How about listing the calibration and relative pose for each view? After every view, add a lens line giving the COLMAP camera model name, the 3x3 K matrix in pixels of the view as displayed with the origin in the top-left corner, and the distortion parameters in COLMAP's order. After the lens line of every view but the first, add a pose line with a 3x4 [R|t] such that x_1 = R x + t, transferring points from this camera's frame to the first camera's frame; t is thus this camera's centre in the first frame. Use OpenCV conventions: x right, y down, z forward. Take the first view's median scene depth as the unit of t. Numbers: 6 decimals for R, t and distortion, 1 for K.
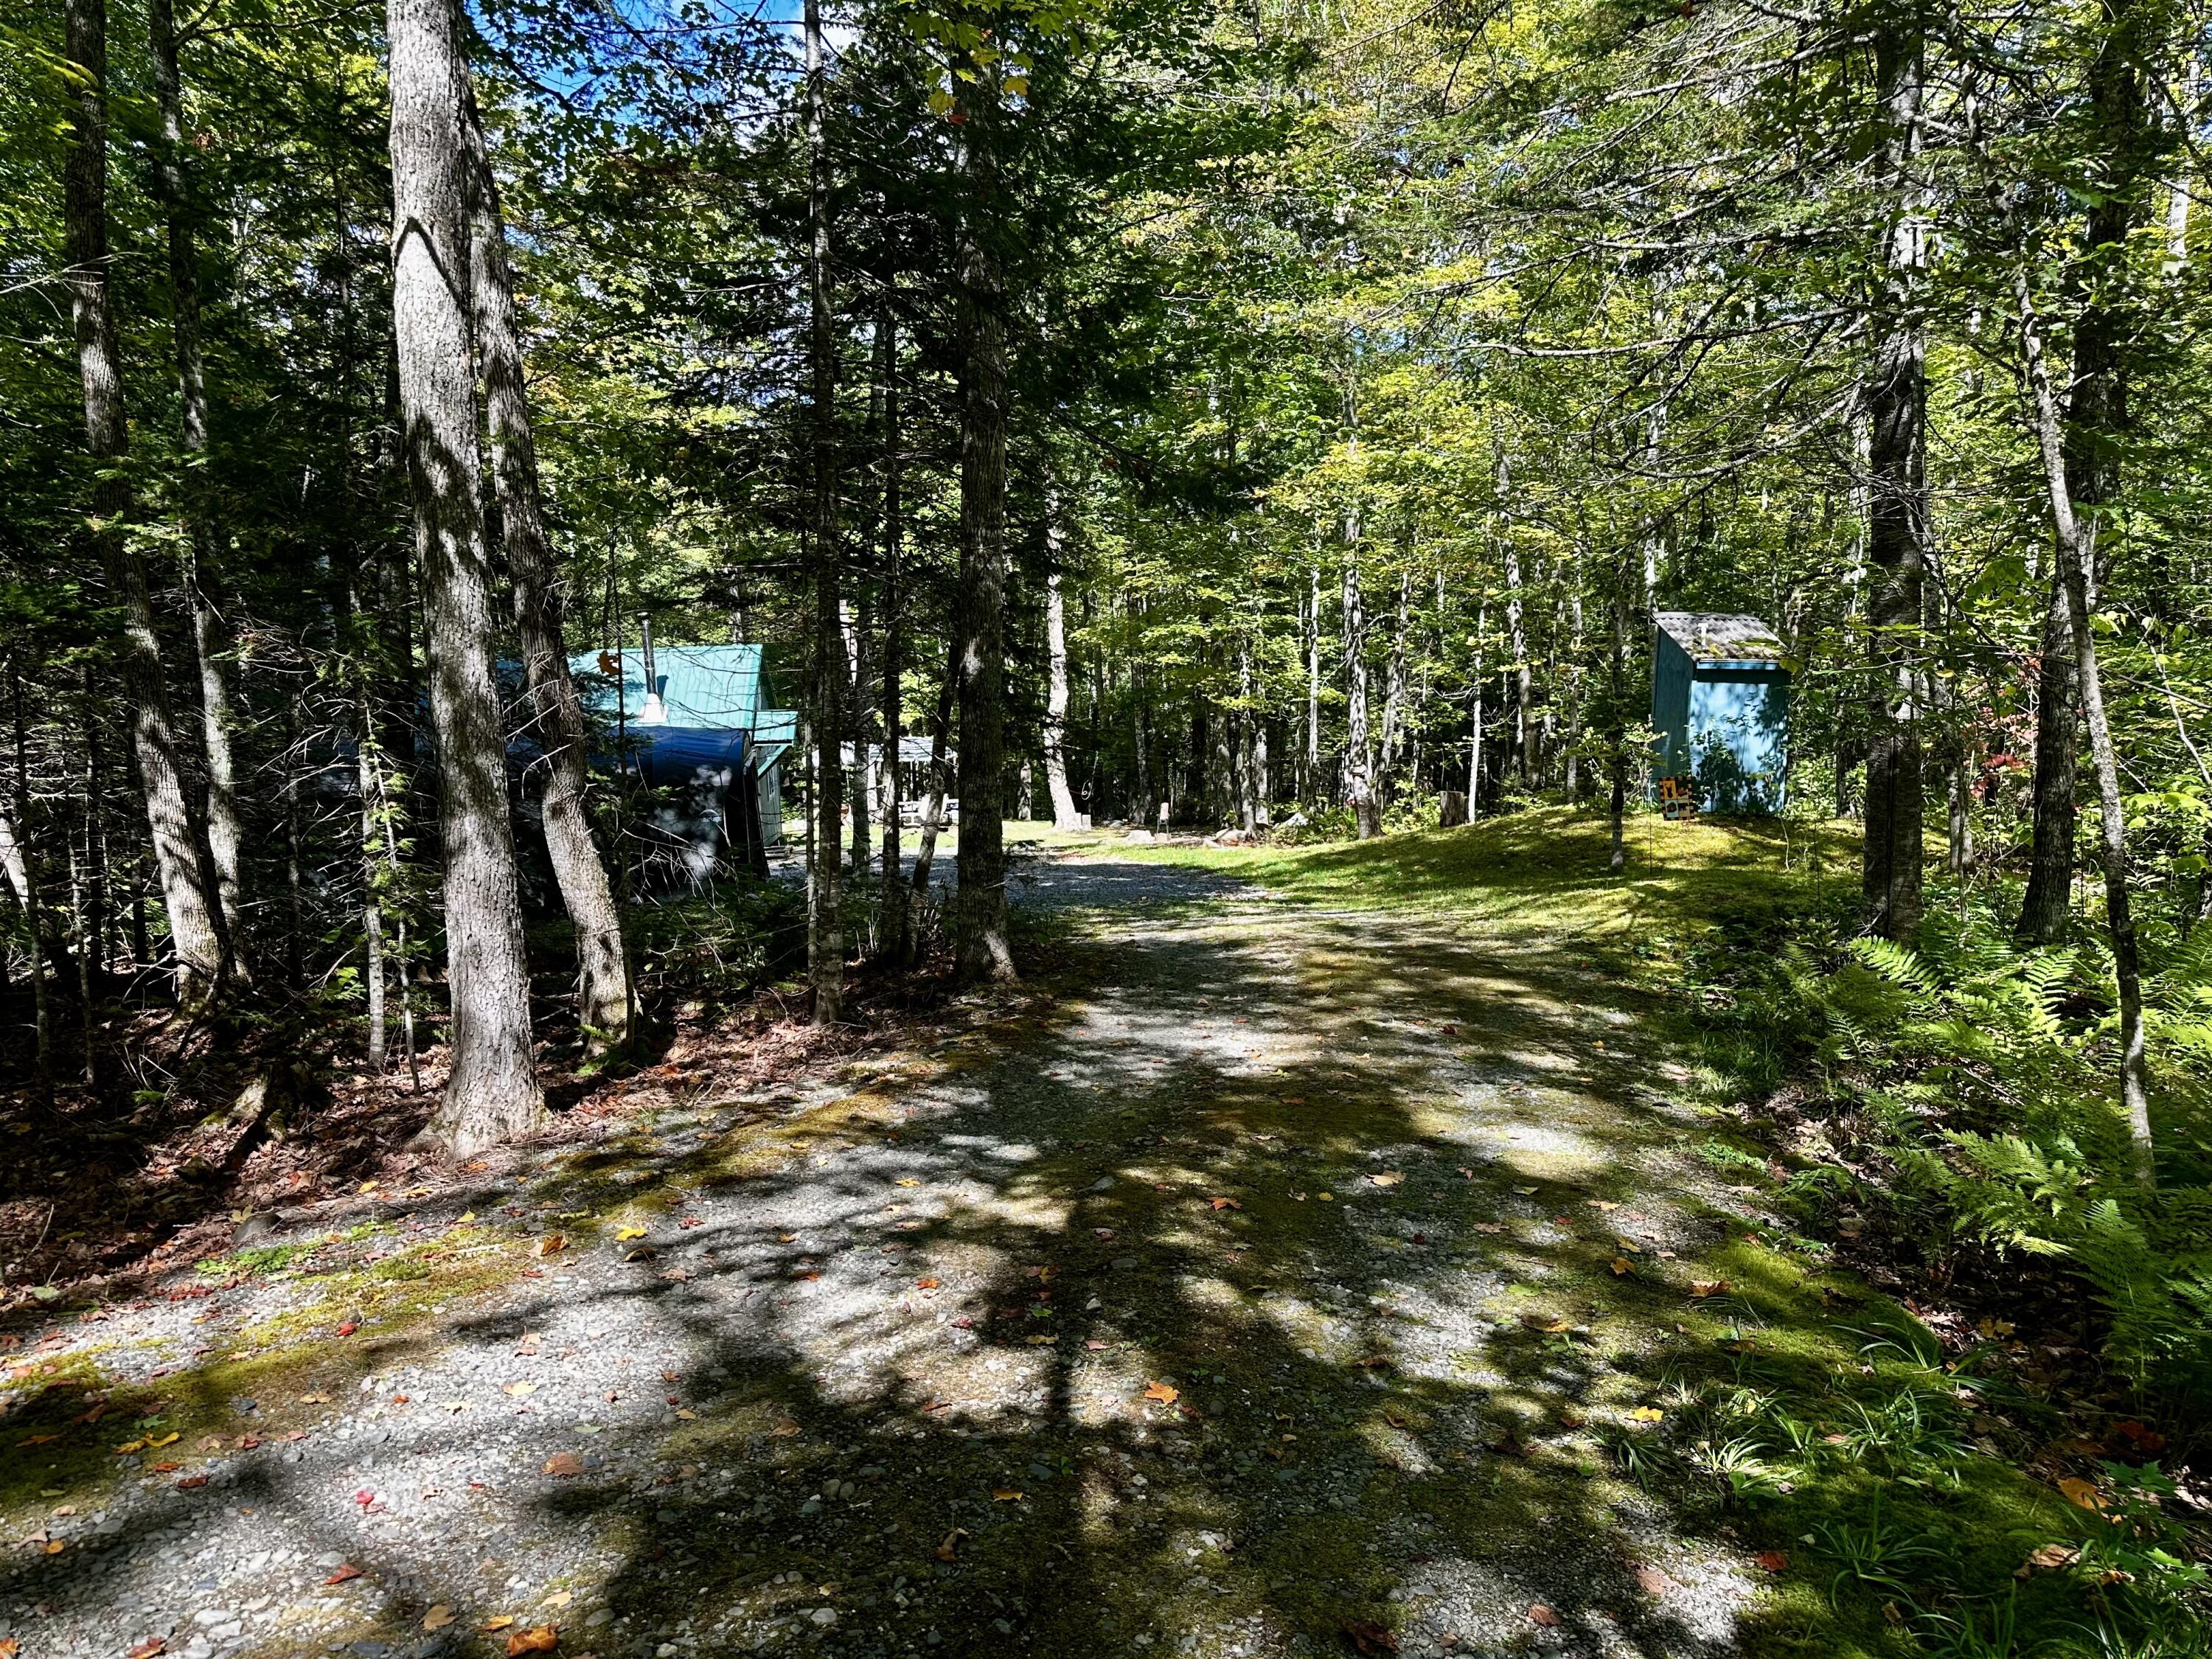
lens RADIAL K [[1542.3, 0, 1104.2], [0, 1542.3, 830.8], [0, 0, 1]] dist [0.002131, 0.000891]
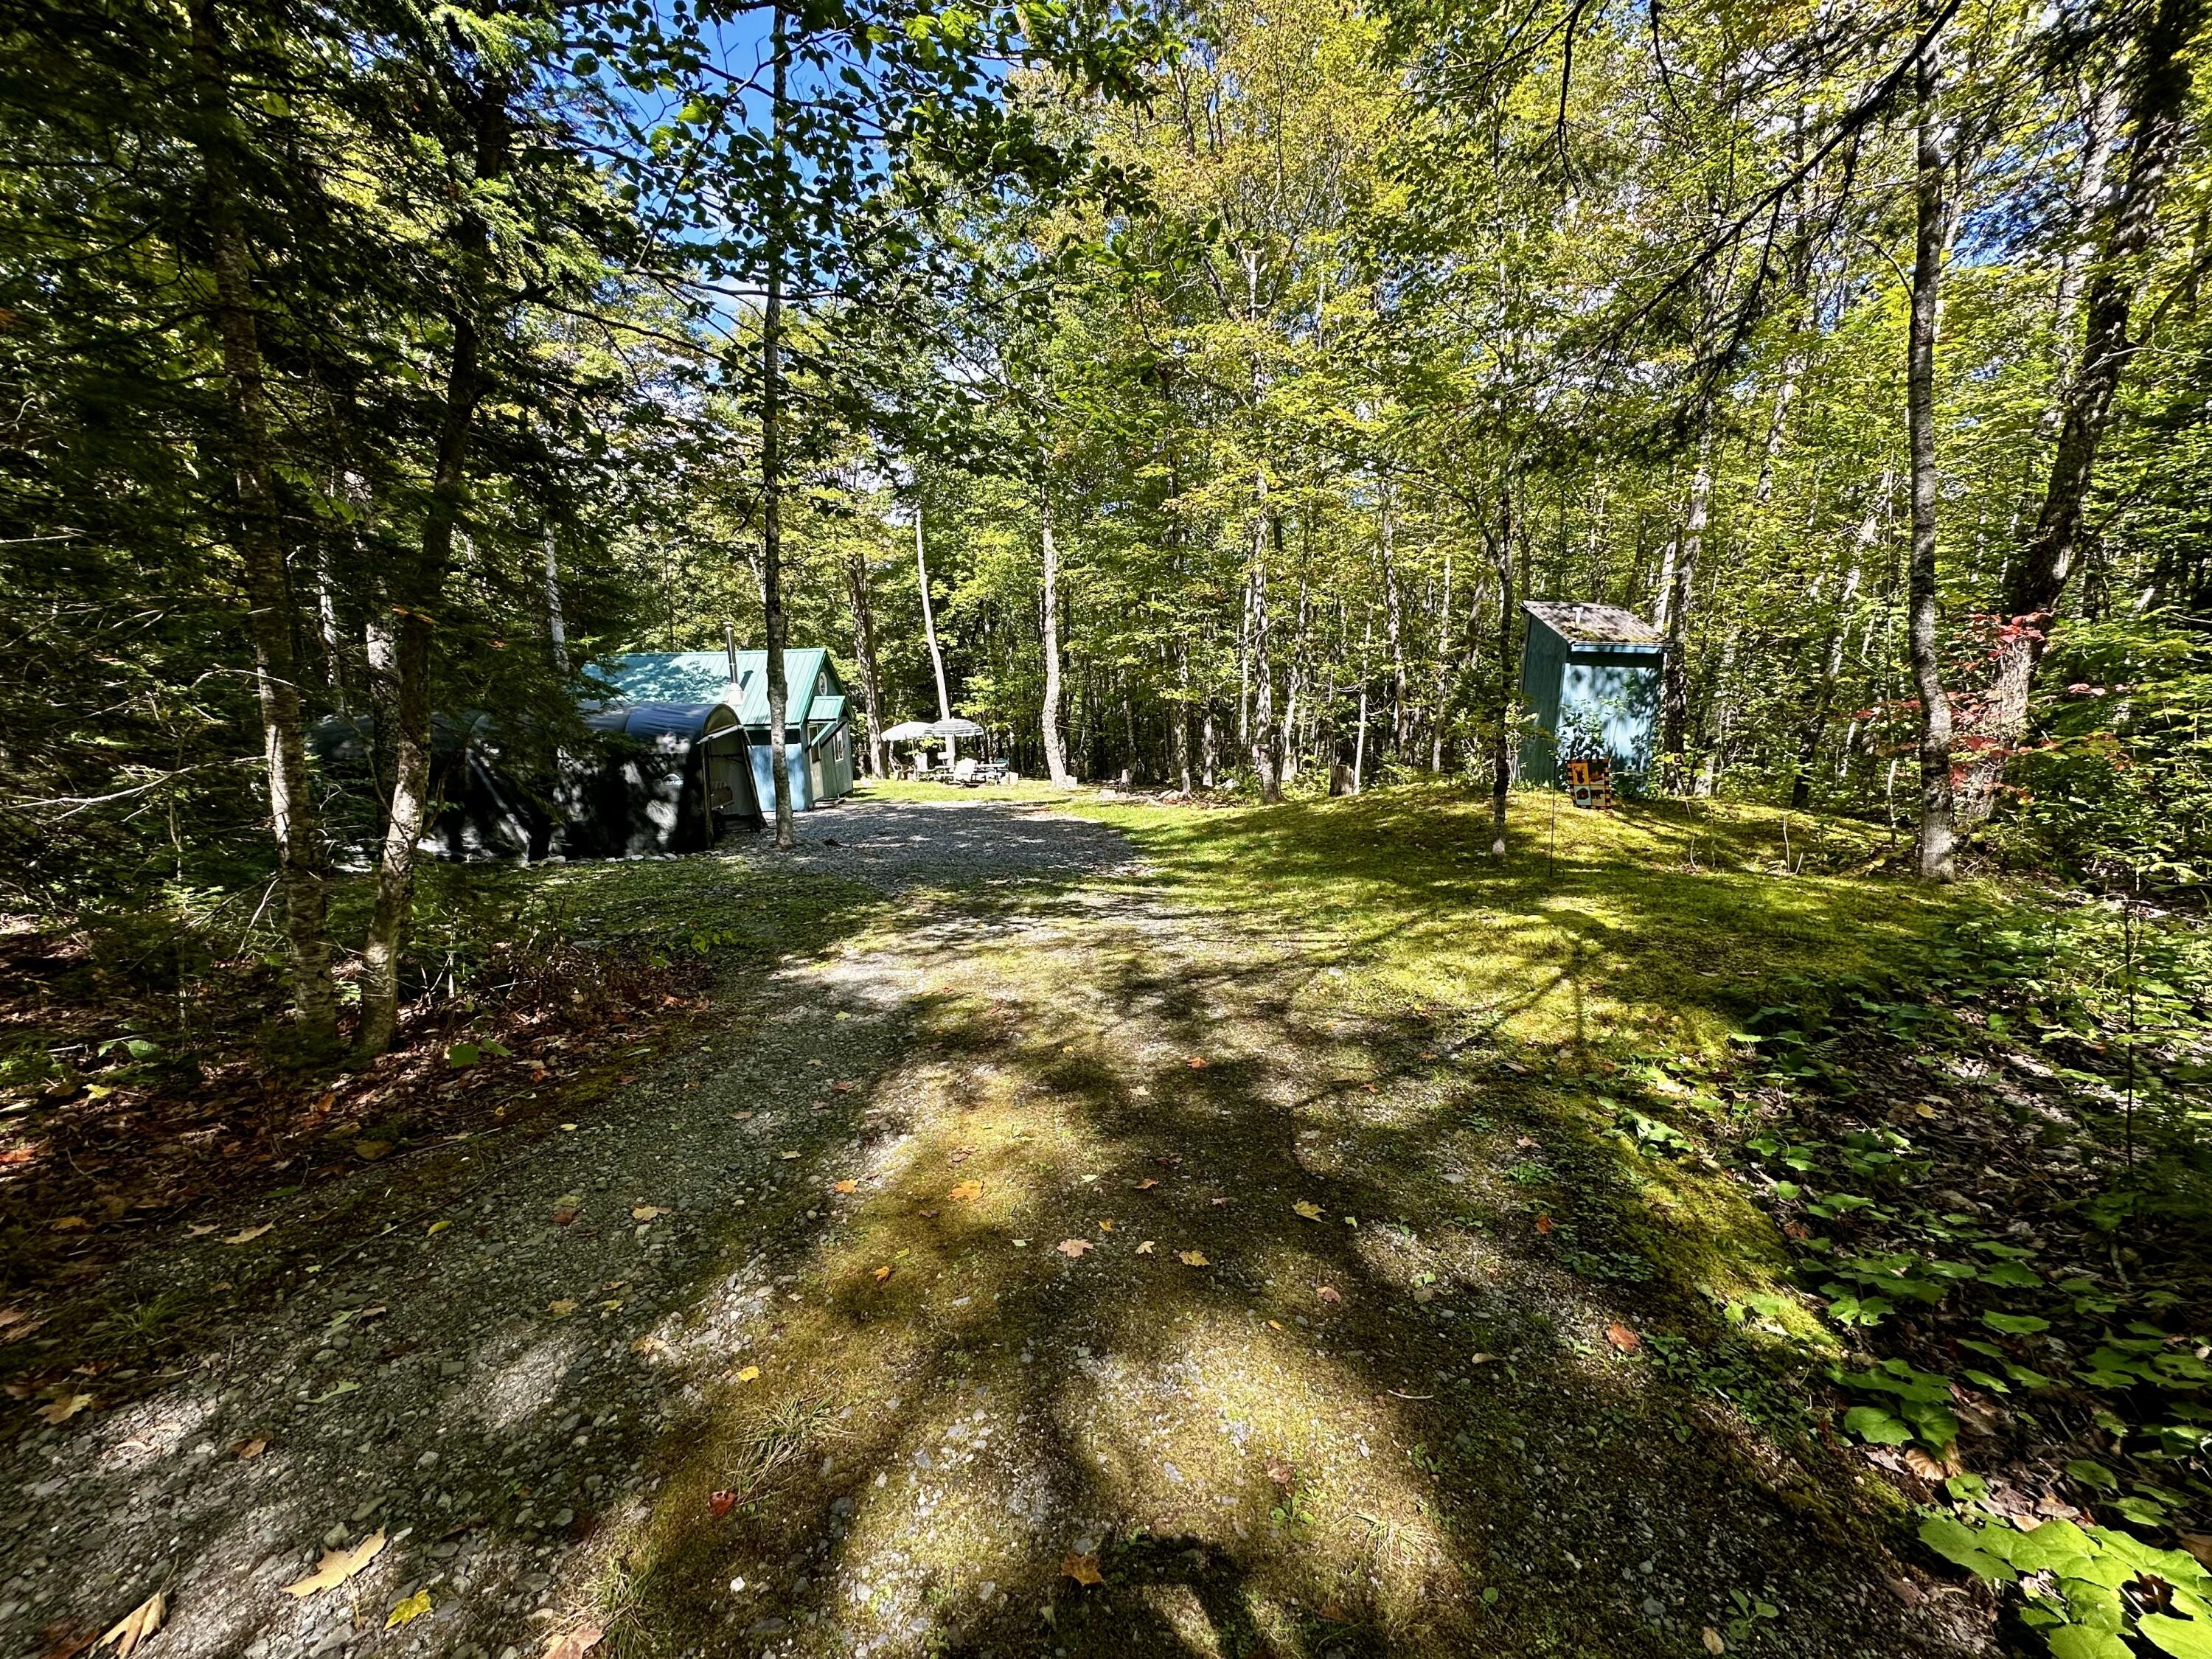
lens RADIAL K [[890.9, 0, 1110.8], [0, 890.9, 821.1], [0, 0, 1]] dist [0.000020, -0.000007]
pose [[0.999055, 0.015127, -0.040741, 0.061780], [-0.013266, 0.998873, 0.045575, -0.009219], [0.041384, -0.044991, 0.998130, 0.240639]]
